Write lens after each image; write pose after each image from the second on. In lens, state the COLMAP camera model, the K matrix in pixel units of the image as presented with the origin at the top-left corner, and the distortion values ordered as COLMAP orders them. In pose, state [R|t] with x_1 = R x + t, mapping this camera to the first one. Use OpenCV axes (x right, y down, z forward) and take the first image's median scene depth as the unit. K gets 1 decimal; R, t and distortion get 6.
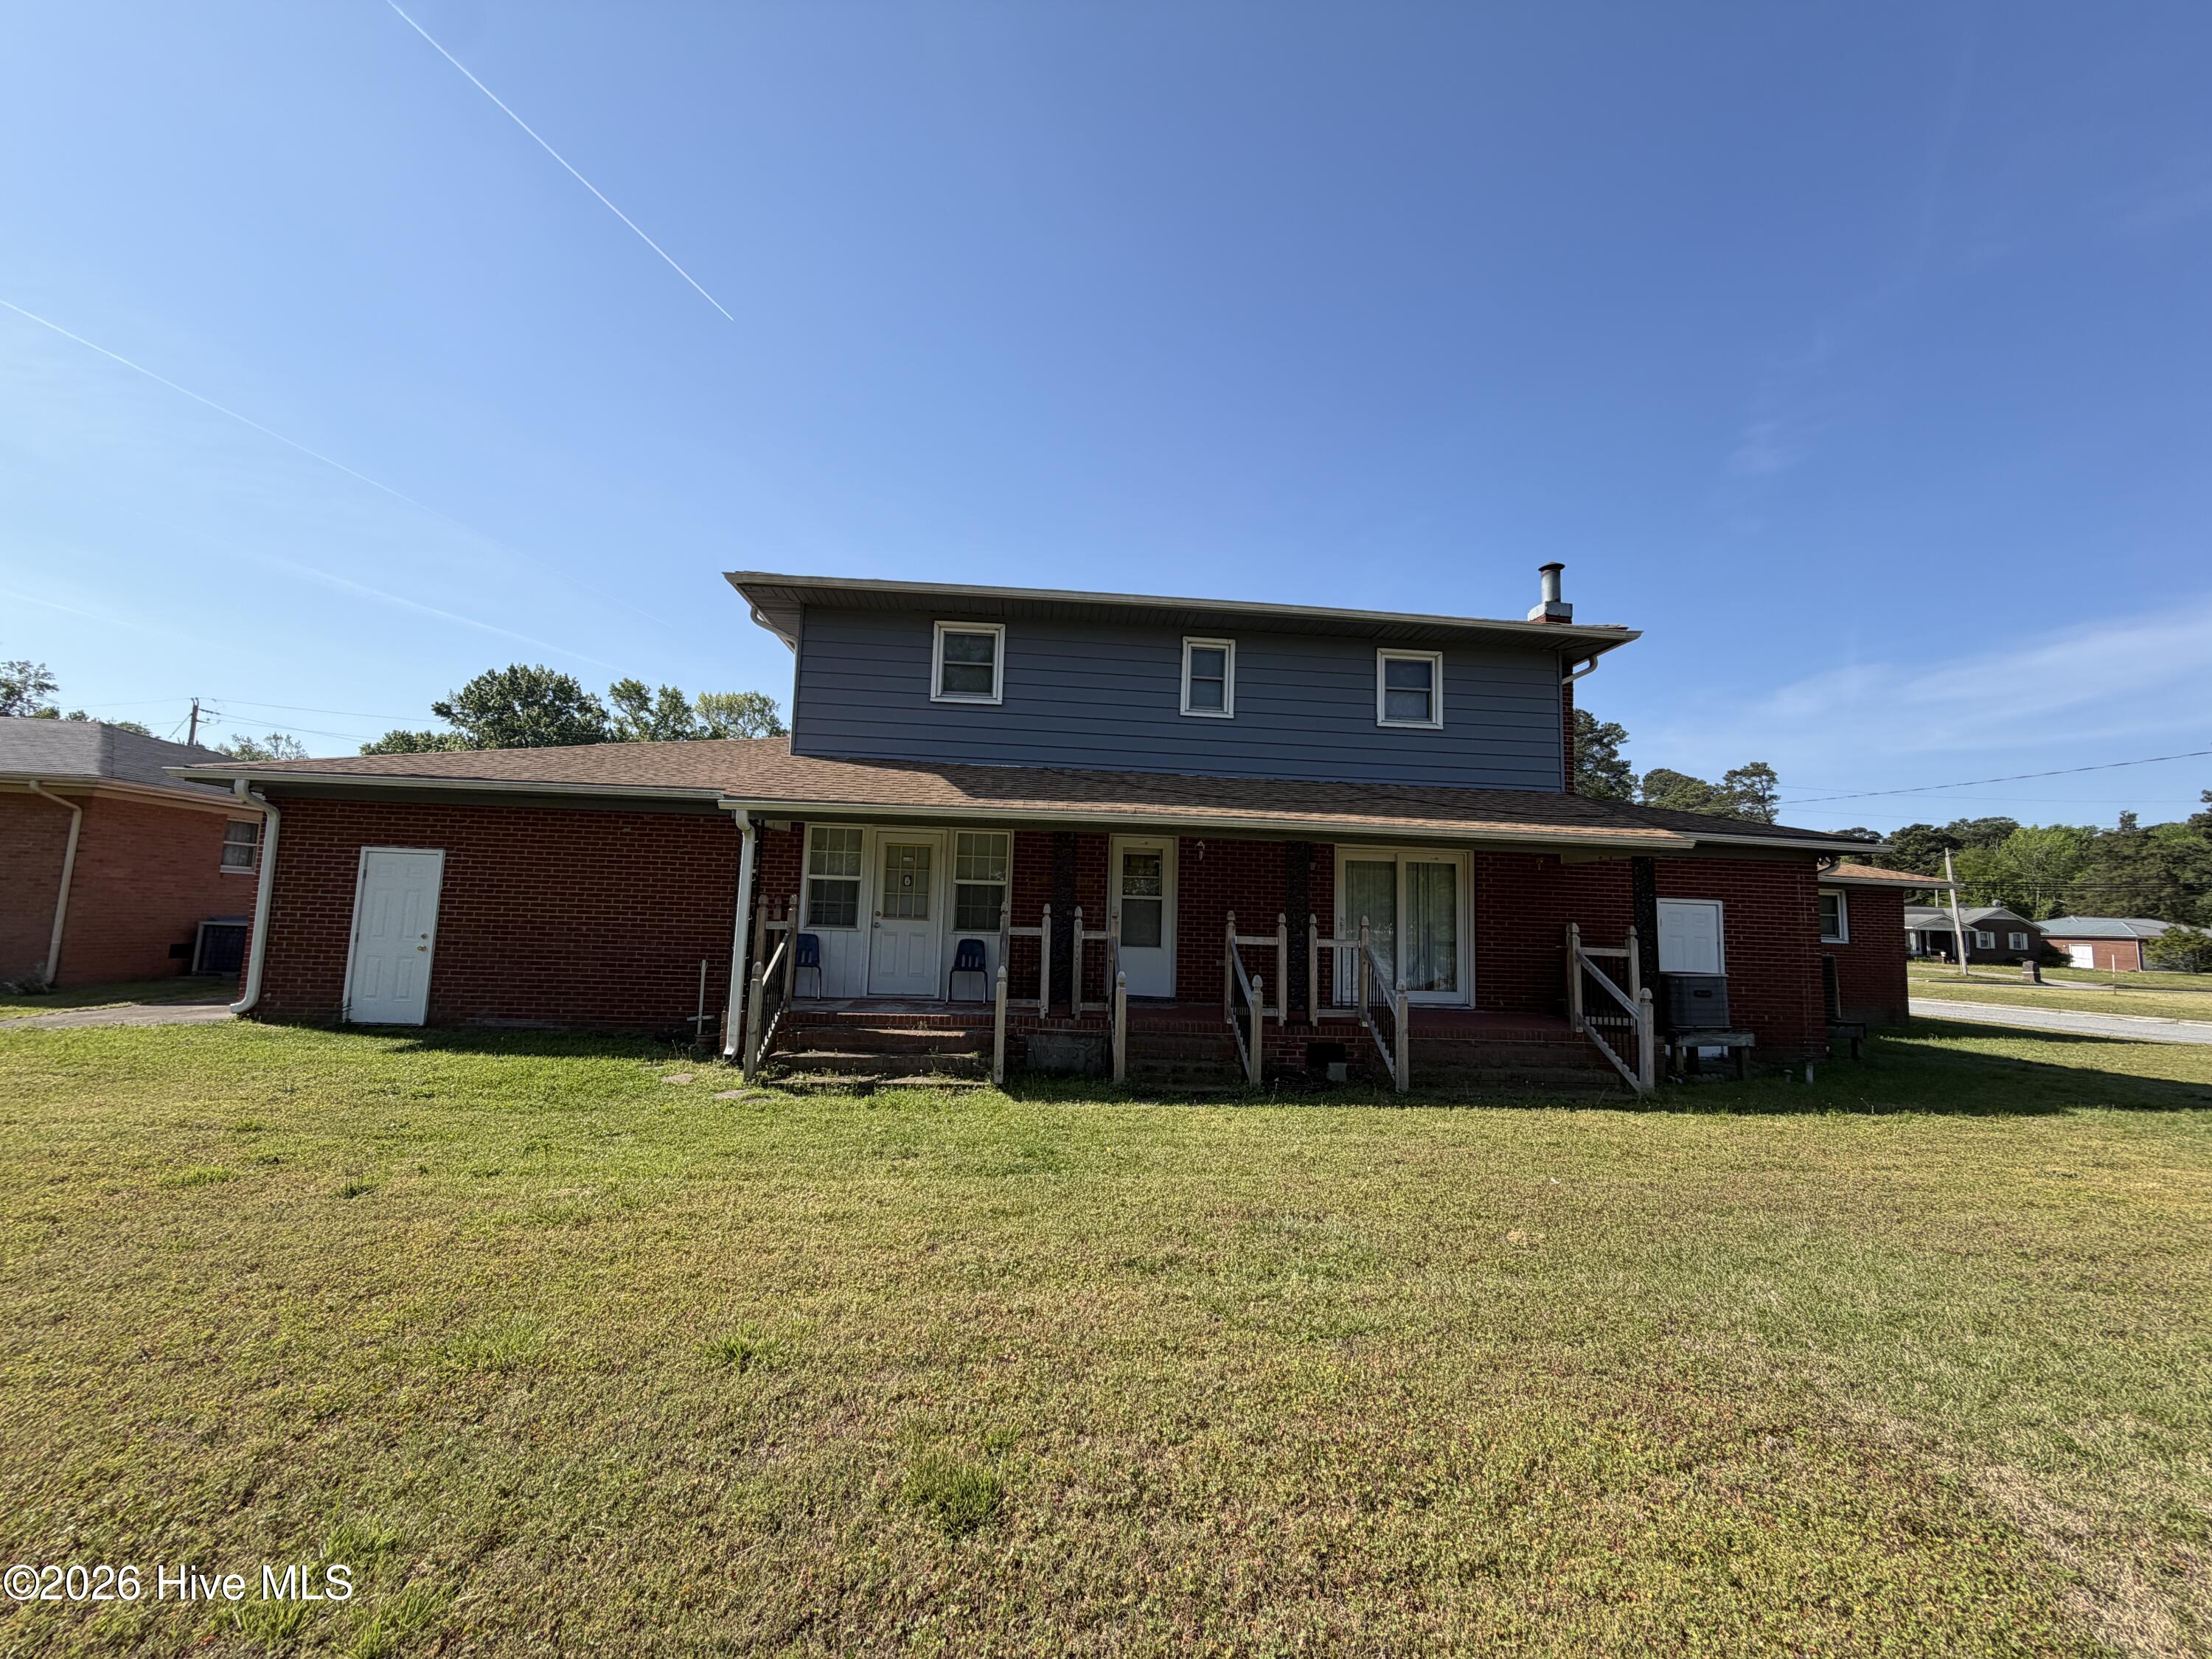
lens RADIAL K [[874.0, 0, 1097.9], [0, 874.0, 829.3], [0, 0, 1]] dist [-0.001810, 0.000173]
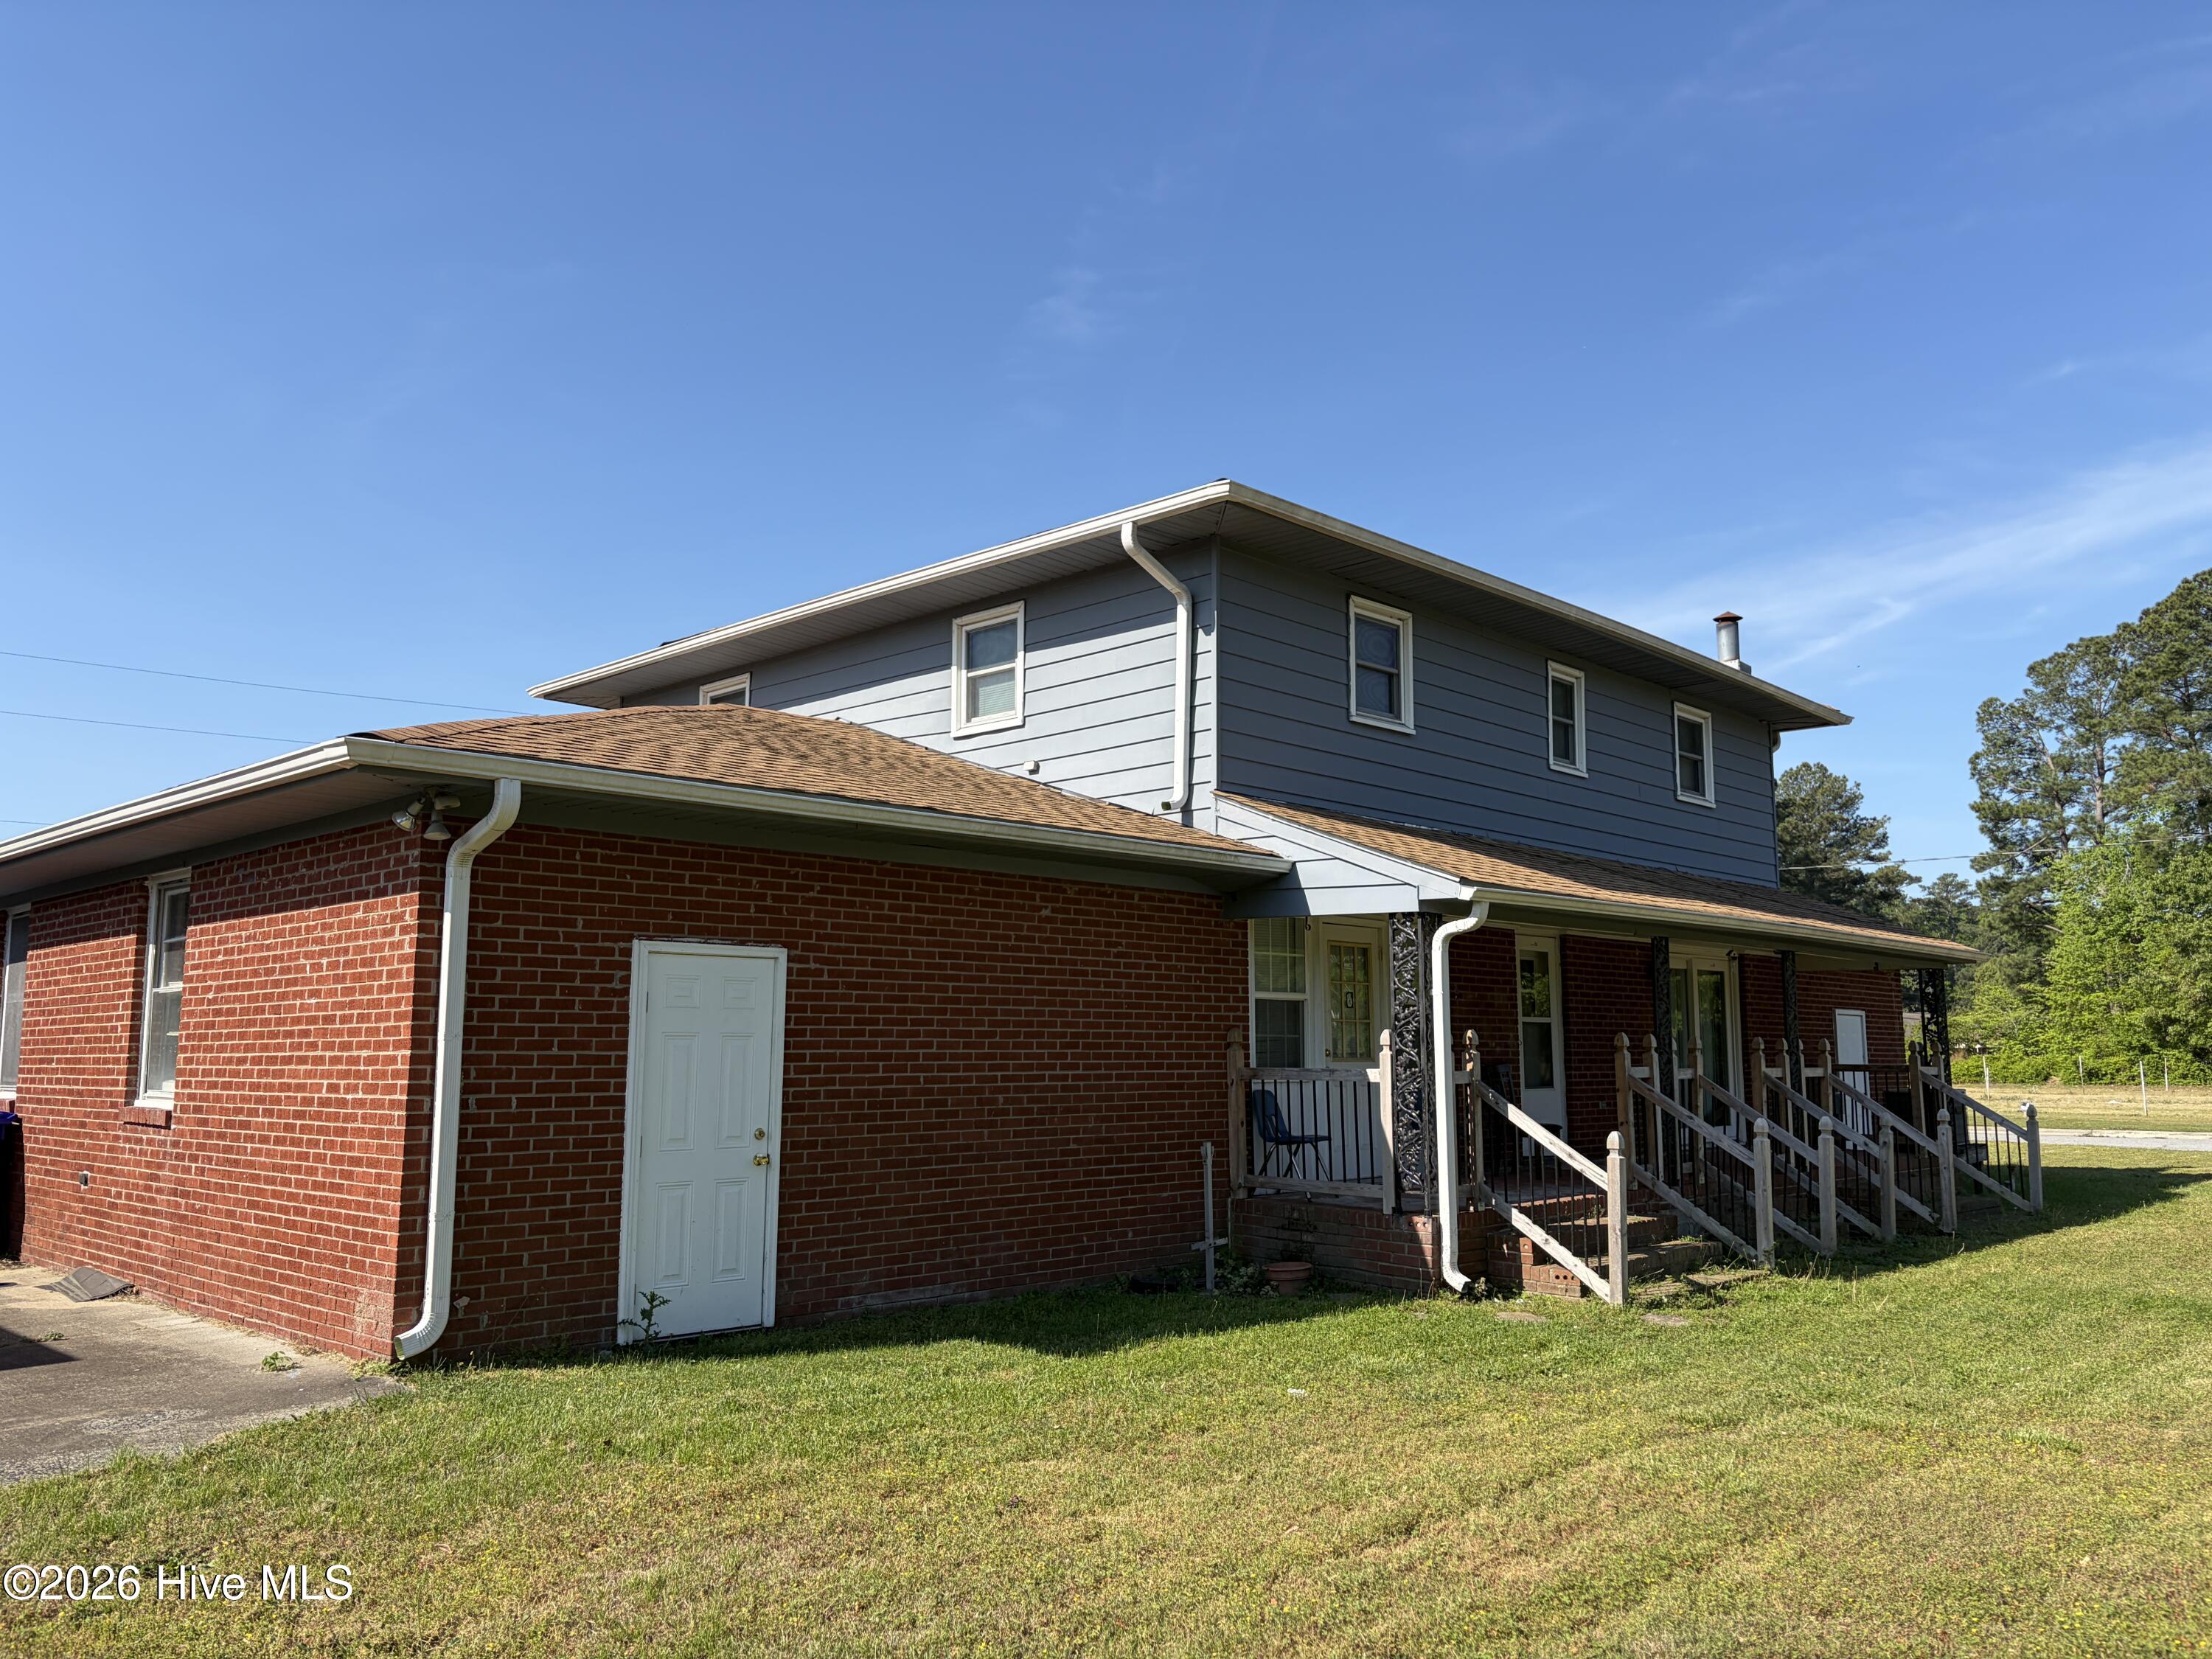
lens RADIAL K [[1703.2, 0, 1106.0], [0, 1703.2, 829.5], [0, 0, 1]] dist [0.078955, 0.000116]
pose [[0.741583, 0.054508, 0.668643, -1.215936], [-0.047171, 0.998463, -0.029079, -0.021680], [-0.669201, -0.009976, 0.743015, 0.190470]]
